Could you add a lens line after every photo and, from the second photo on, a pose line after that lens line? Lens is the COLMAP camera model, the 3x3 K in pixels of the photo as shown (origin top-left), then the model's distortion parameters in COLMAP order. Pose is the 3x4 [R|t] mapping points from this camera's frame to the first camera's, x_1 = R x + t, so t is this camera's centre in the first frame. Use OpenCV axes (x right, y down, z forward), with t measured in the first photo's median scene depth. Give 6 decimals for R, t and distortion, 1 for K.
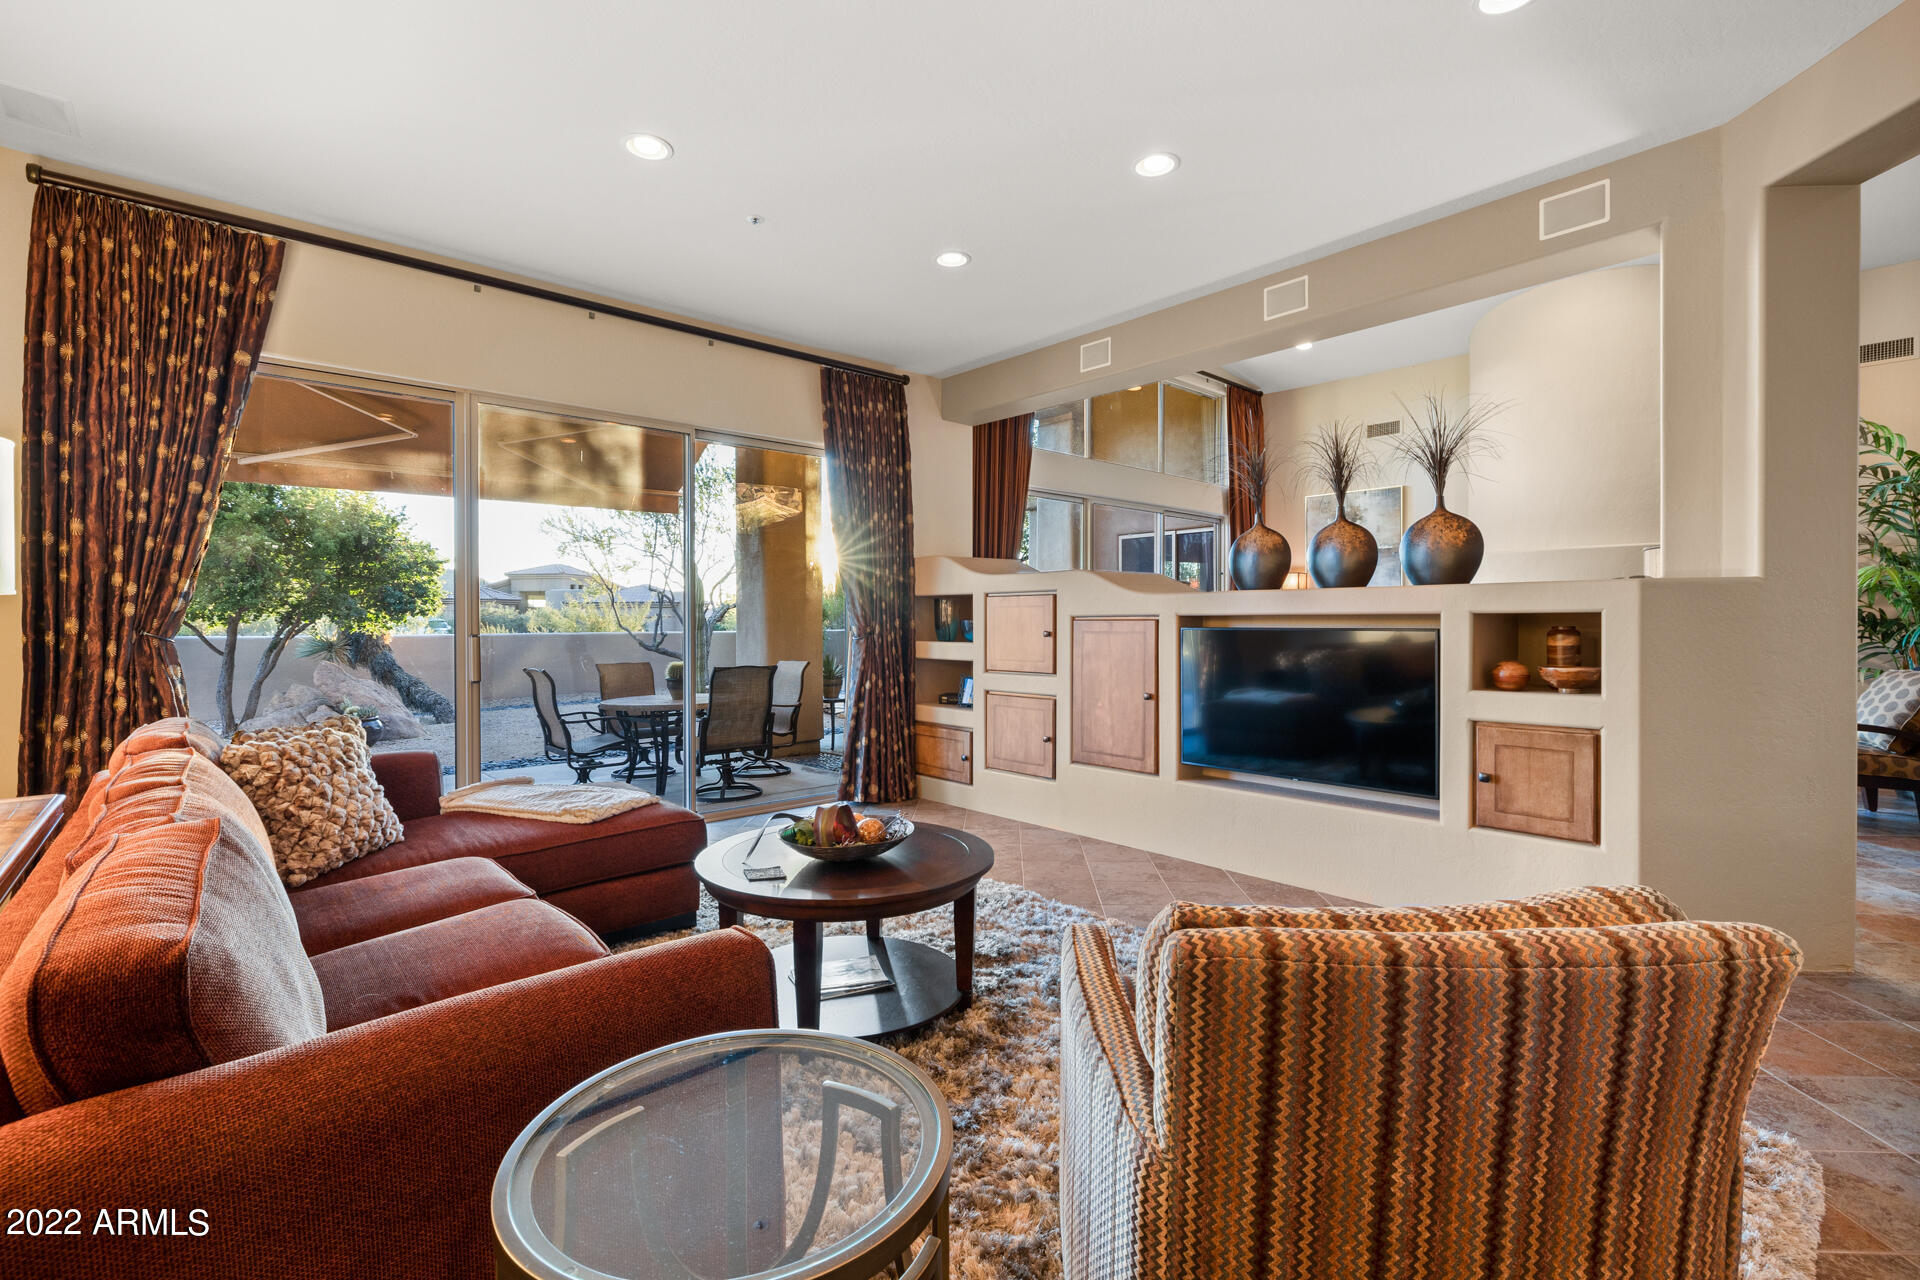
lens RADIAL K [[851.7, 0, 958.4], [0, 851.7, 629.5], [0, 0, 1]] dist [-0.009872, 0.001009]
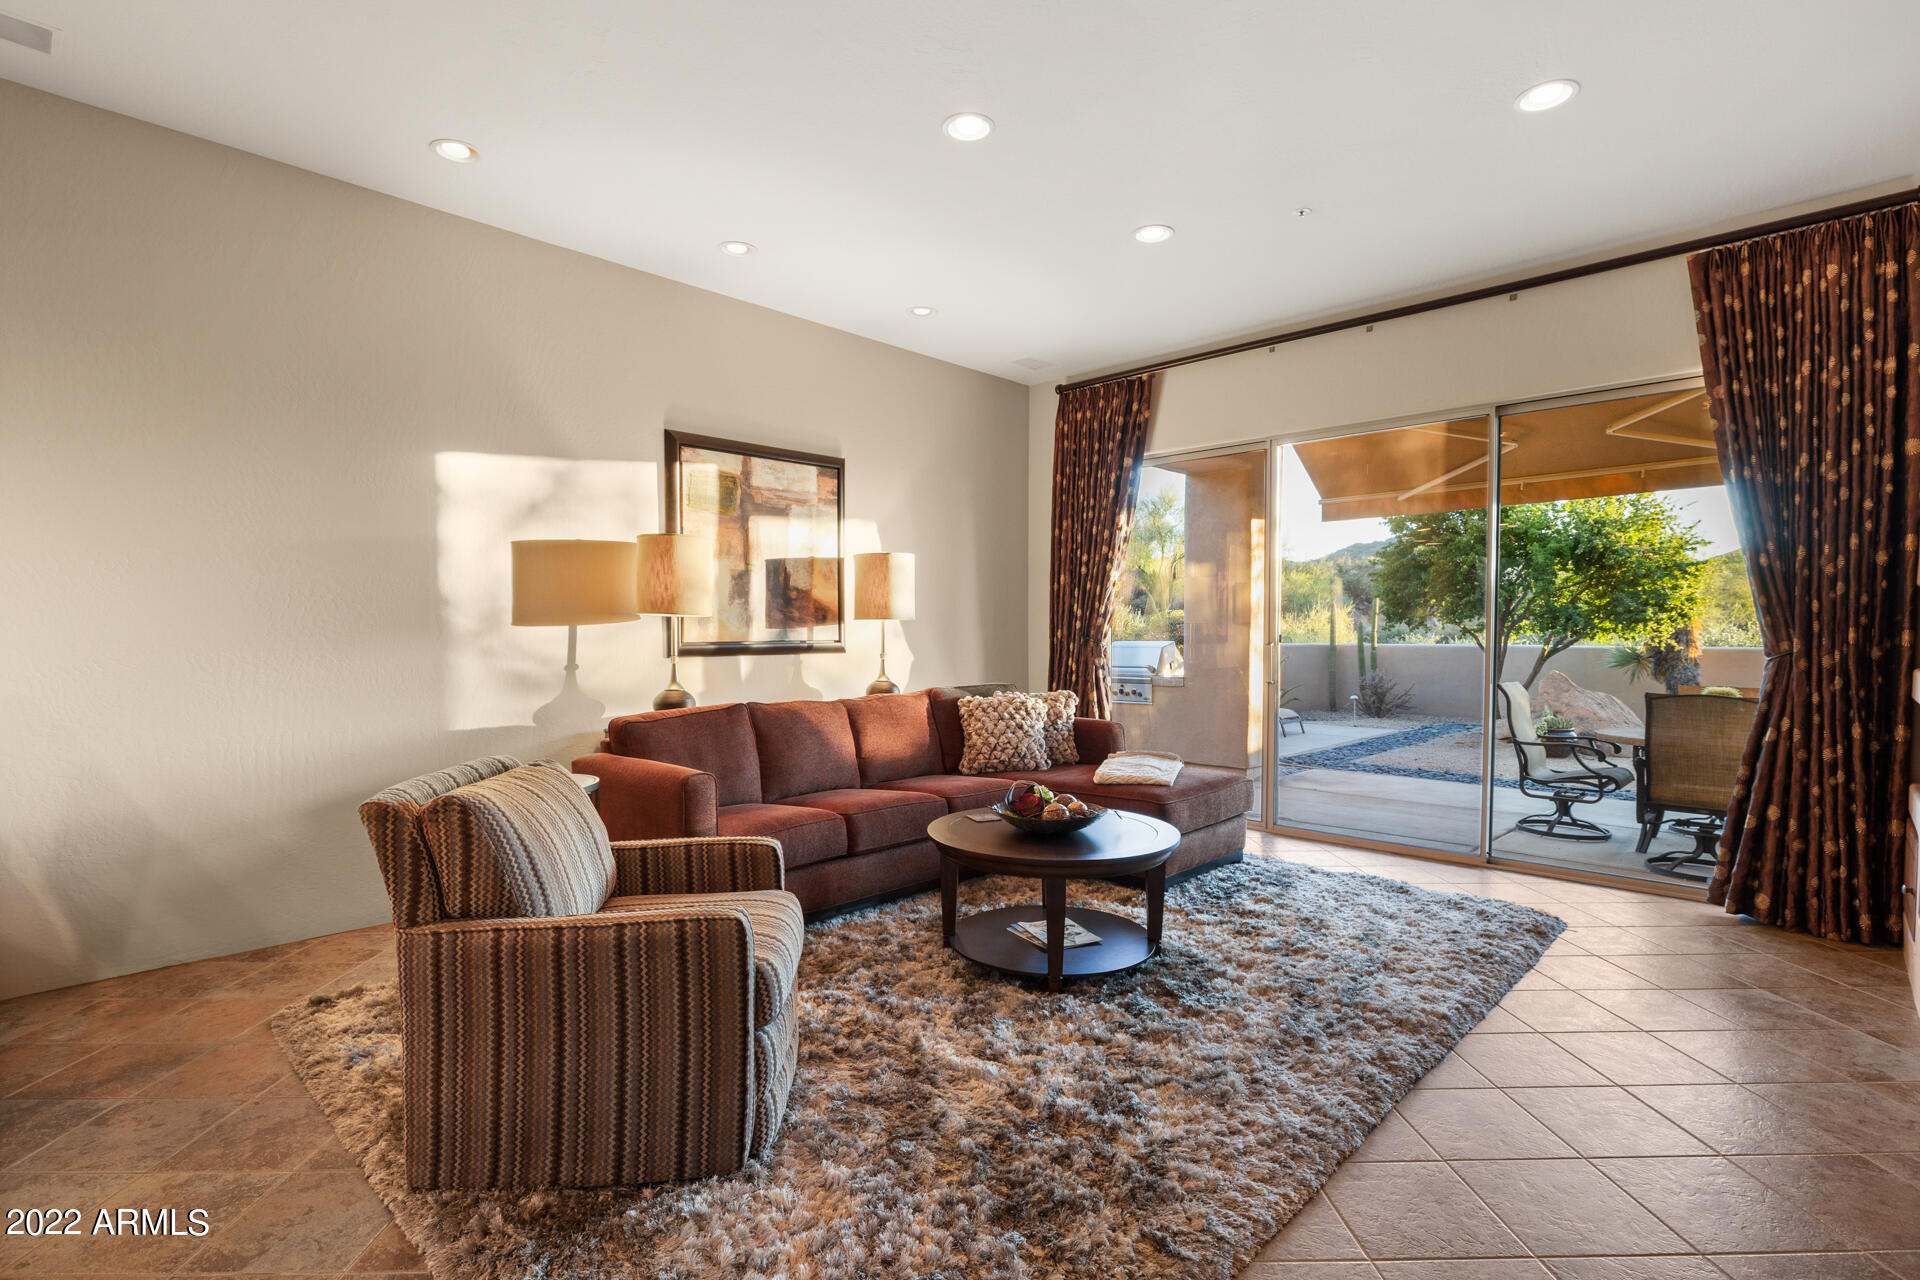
lens RADIAL K [[915.0, 0, 964.1], [0, 915.0, 660.7], [0, 0, 1]] dist [-0.002467, 0.000052]
pose [[0.076572, 0.032744, -0.996526, 0.526368], [-0.011009, 0.999427, 0.031993, -0.004025], [0.997003, 0.008521, 0.076889, 0.369169]]
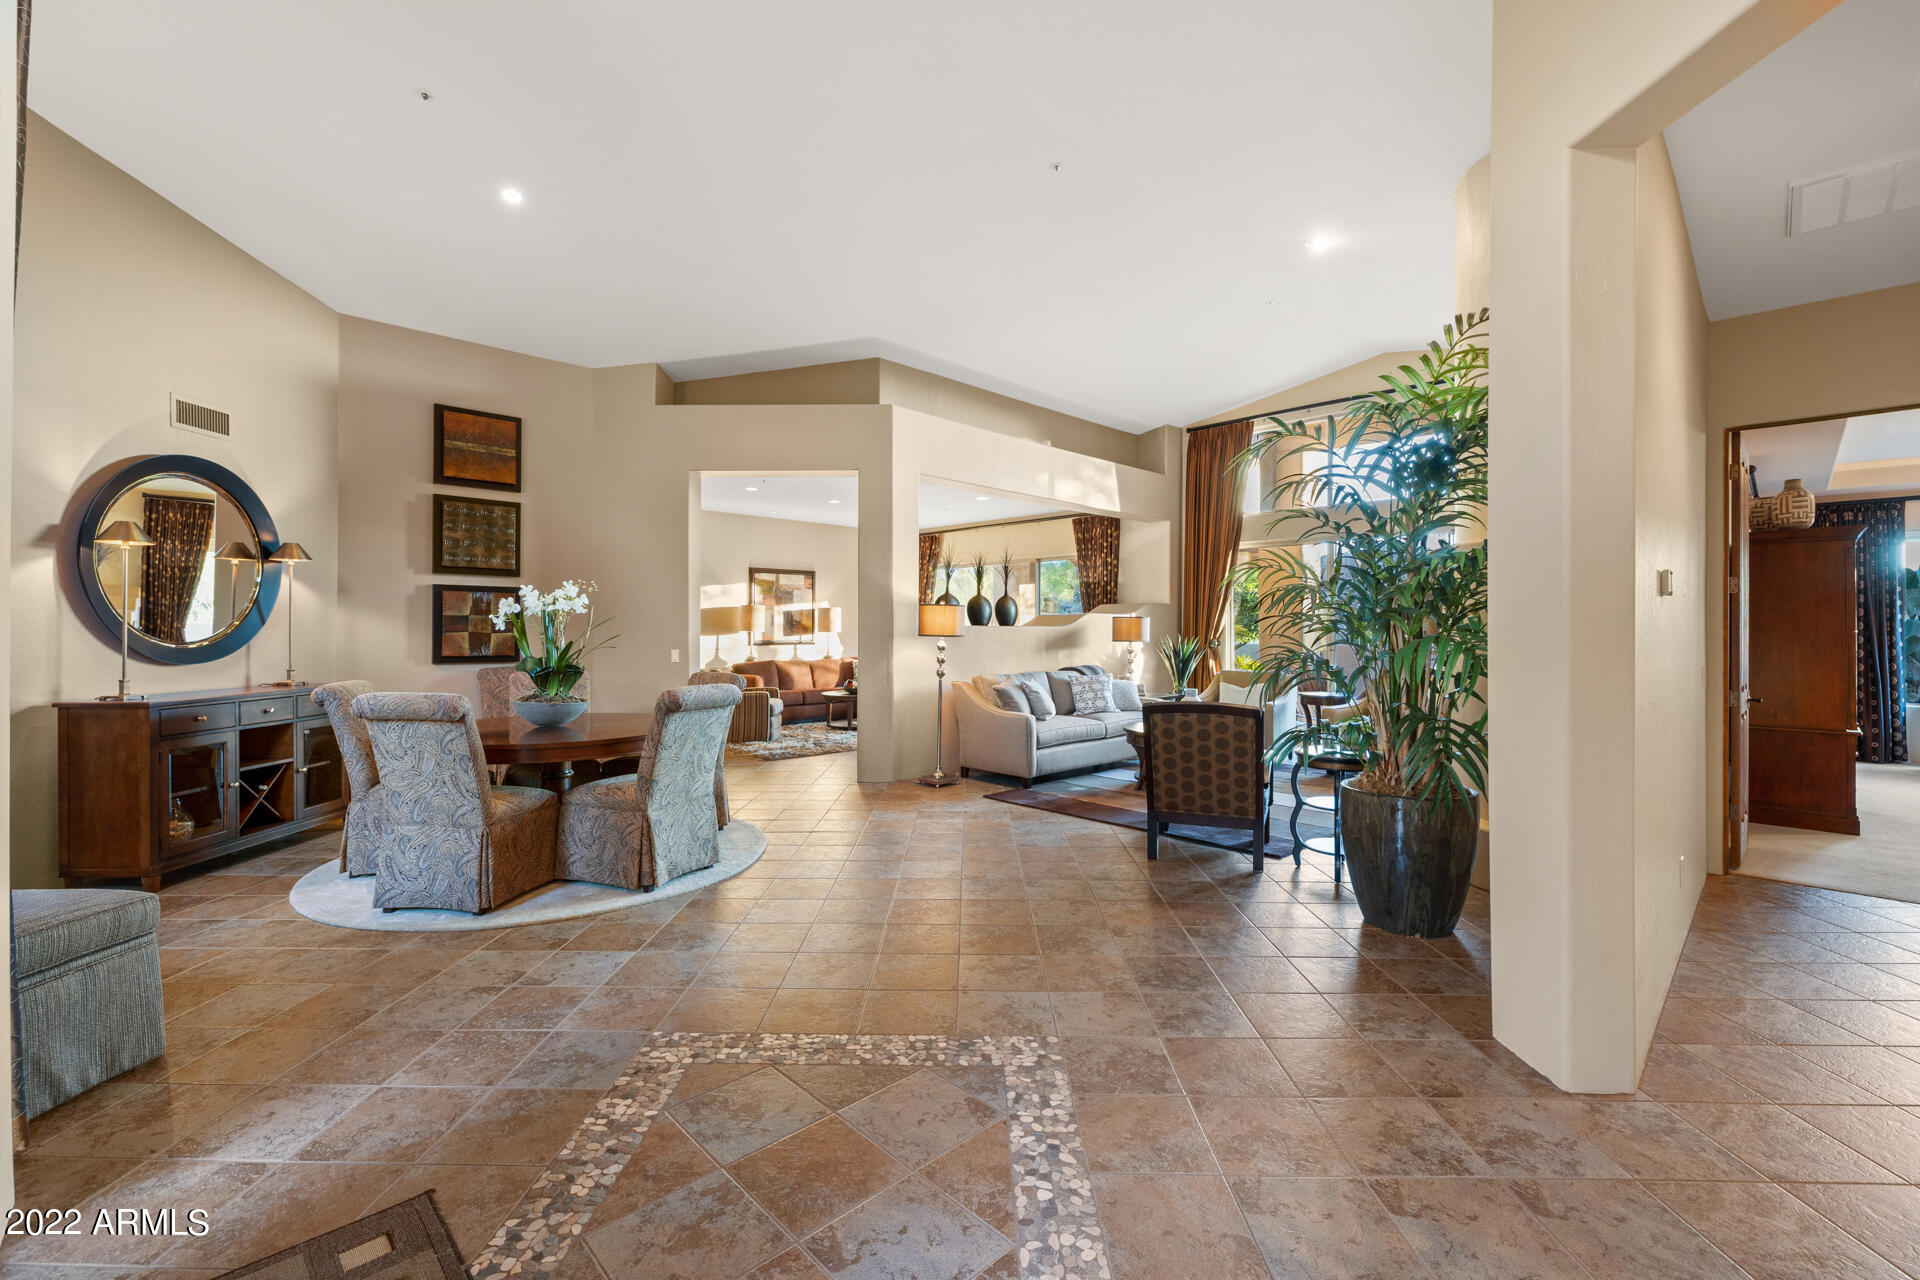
lens RADIAL K [[806.0, 0, 959.9], [0, 806.0, 629.7], [0, 0, 1]] dist [-0.000830, -0.000316]
pose [[0.039817, -0.000096, -0.999207, 1.835759], [-0.013531, 0.999908, -0.000635, -0.026219], [0.999115, 0.013546, 0.039812, 0.637699]]
